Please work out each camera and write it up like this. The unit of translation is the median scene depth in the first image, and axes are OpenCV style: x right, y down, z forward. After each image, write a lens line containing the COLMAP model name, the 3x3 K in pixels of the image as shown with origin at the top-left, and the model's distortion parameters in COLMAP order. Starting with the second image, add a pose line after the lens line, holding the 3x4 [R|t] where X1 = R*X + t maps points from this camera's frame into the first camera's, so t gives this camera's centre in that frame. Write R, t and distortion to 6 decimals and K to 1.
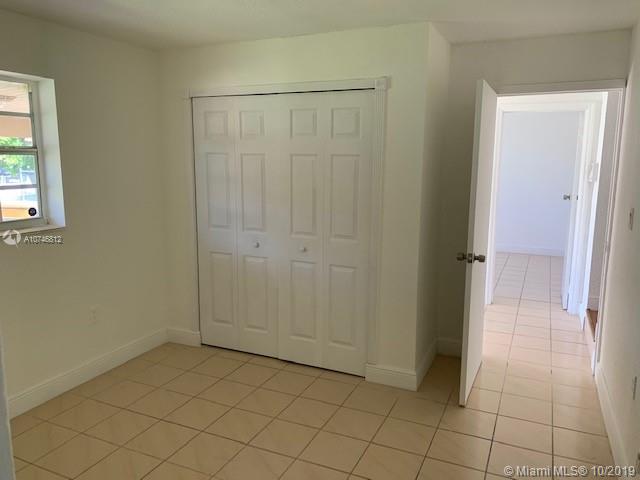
lens RADIAL K [[482.4, 0, 320.0], [0, 482.4, 240.0], [0, 0, 1]] dist [-0.006018, -0.002294]
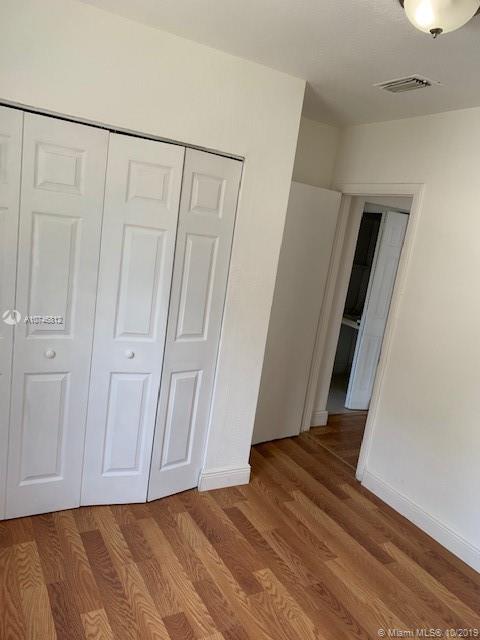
lens RADIAL K [[482.4, 0, 240.0], [0, 482.4, 320.0], [0, 0, 1]] dist [-0.006018, -0.002294]
pose [[0.579686, -0.082650, 0.810638, -0.533390], [-0.001336, 0.994745, 0.102377, -0.110691], [-0.814839, -0.060429, 0.576529, 0.434152]]
